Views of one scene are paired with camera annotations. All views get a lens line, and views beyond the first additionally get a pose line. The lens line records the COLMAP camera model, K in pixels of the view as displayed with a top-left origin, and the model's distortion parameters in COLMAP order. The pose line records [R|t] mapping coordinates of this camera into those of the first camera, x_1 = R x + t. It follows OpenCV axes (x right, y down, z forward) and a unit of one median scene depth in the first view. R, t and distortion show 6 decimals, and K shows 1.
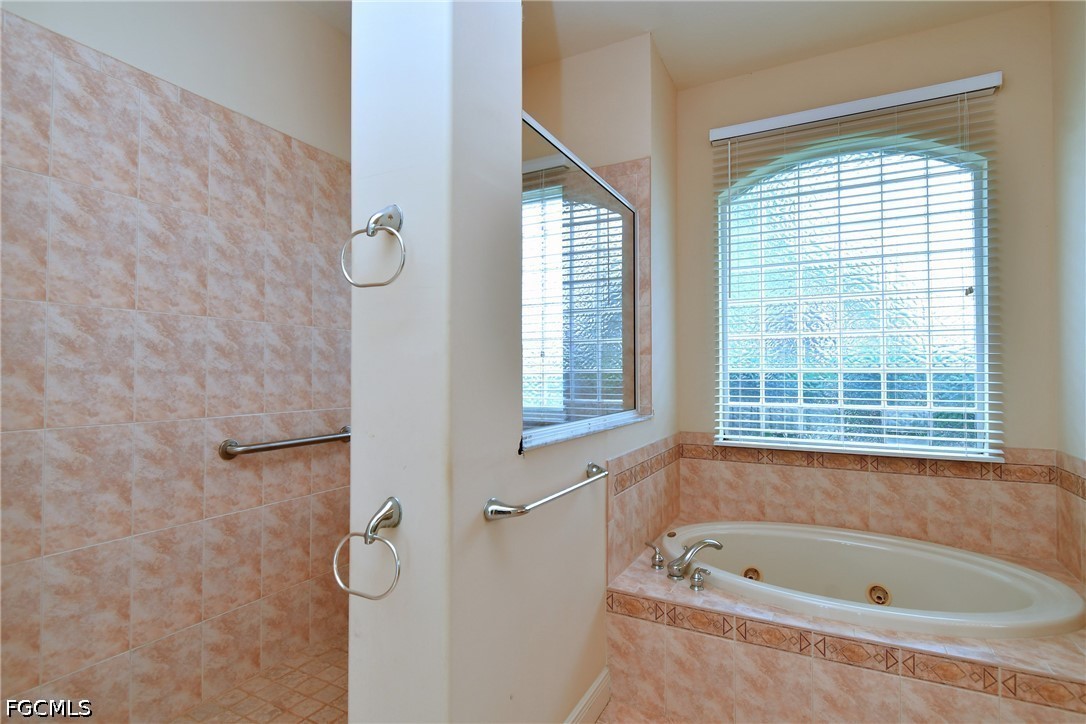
lens RADIAL K [[529.8, 0, 543.0], [0, 529.8, 362.0], [0, 0, 1]] dist [0.000229, 0.000442]
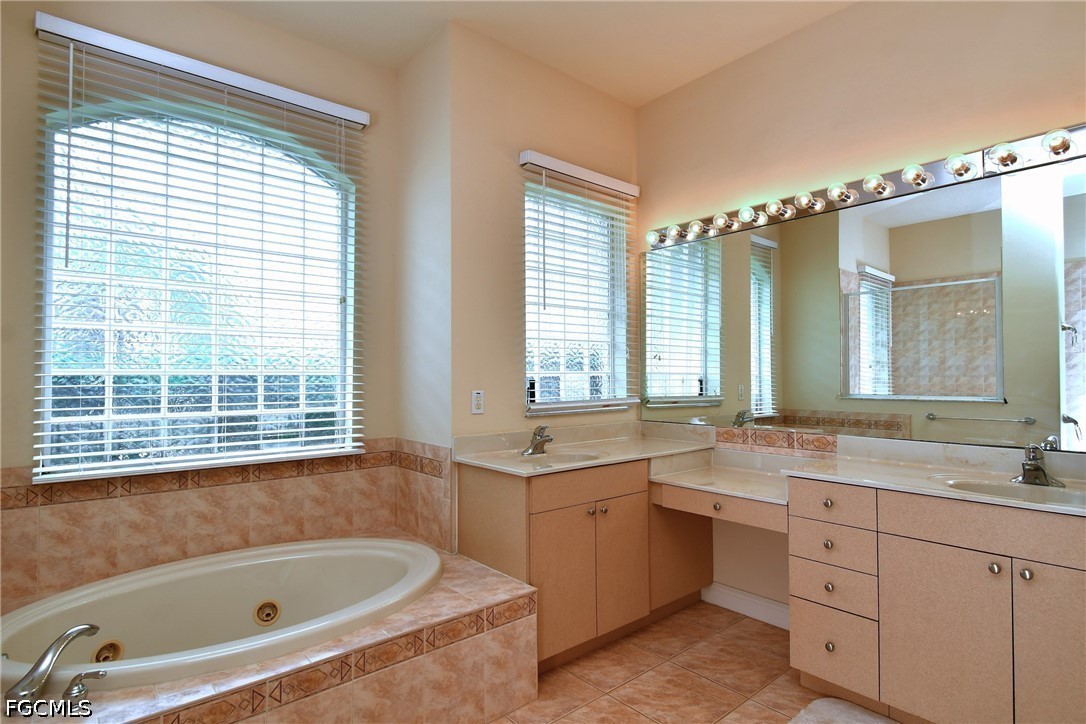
lens RADIAL K [[570.7, 0, 543.0], [0, 570.7, 362.0], [0, 0, 1]] dist [0.002782, -0.000763]
pose [[0.369921, 0.014257, 0.928954, -0.121012], [-0.020392, 0.999766, -0.007223, -0.005906], [-0.928840, -0.016272, 0.370125, 0.158923]]
